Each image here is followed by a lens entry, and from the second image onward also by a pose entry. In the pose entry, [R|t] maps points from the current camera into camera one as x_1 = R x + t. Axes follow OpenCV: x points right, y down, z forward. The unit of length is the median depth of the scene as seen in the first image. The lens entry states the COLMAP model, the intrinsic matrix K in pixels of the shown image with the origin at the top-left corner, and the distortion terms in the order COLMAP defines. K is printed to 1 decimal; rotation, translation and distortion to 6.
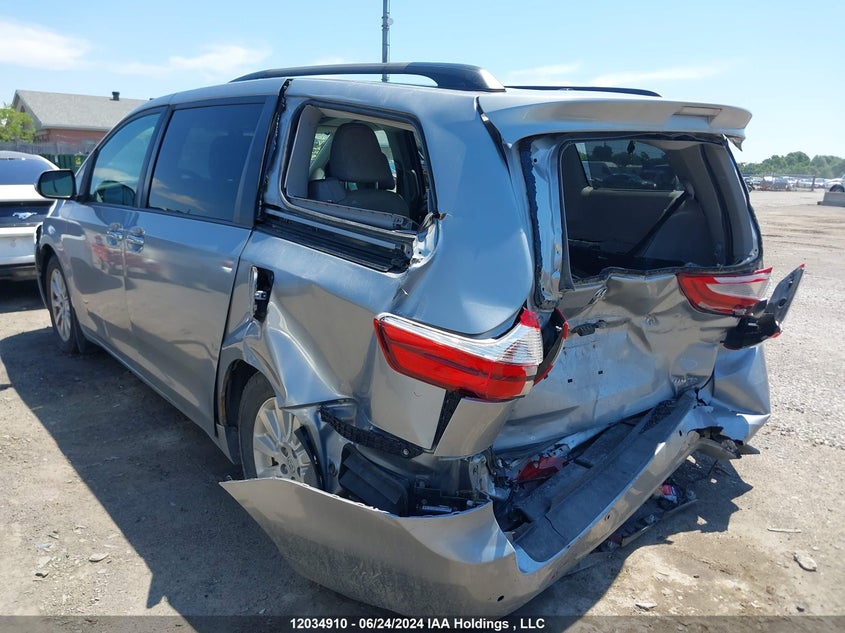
lens RADIAL K [[746.2, 0, 422.5], [0, 746.2, 316.5], [0, 0, 1]] dist [0.030219, -0.081882]
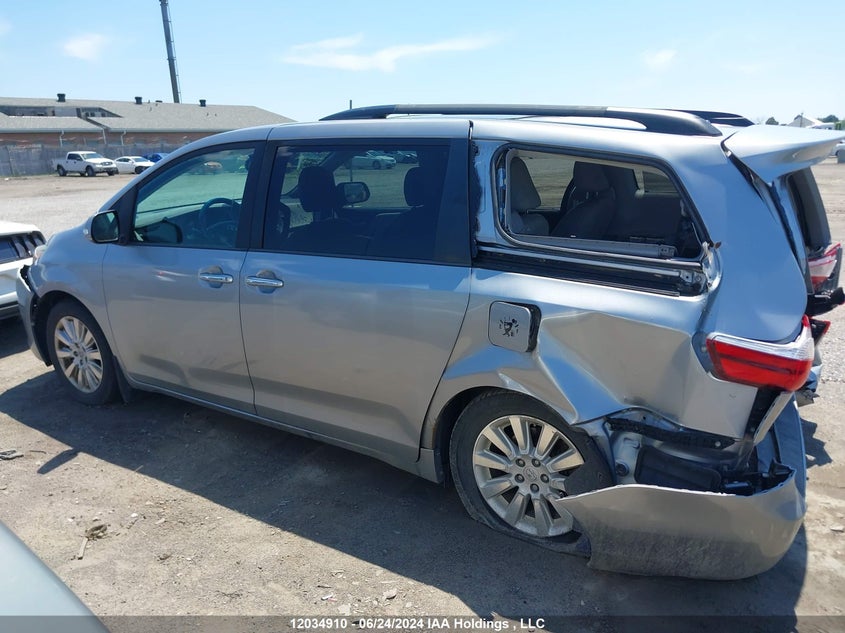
lens RADIAL K [[746.2, 0, 422.5], [0, 746.2, 316.5], [0, 0, 1]] dist [0.030219, -0.081882]
pose [[0.952606, -0.128831, 0.275579, -0.669078], [0.120104, 0.991581, 0.048388, -0.117655], [-0.279493, -0.012997, 0.960060, -0.019036]]
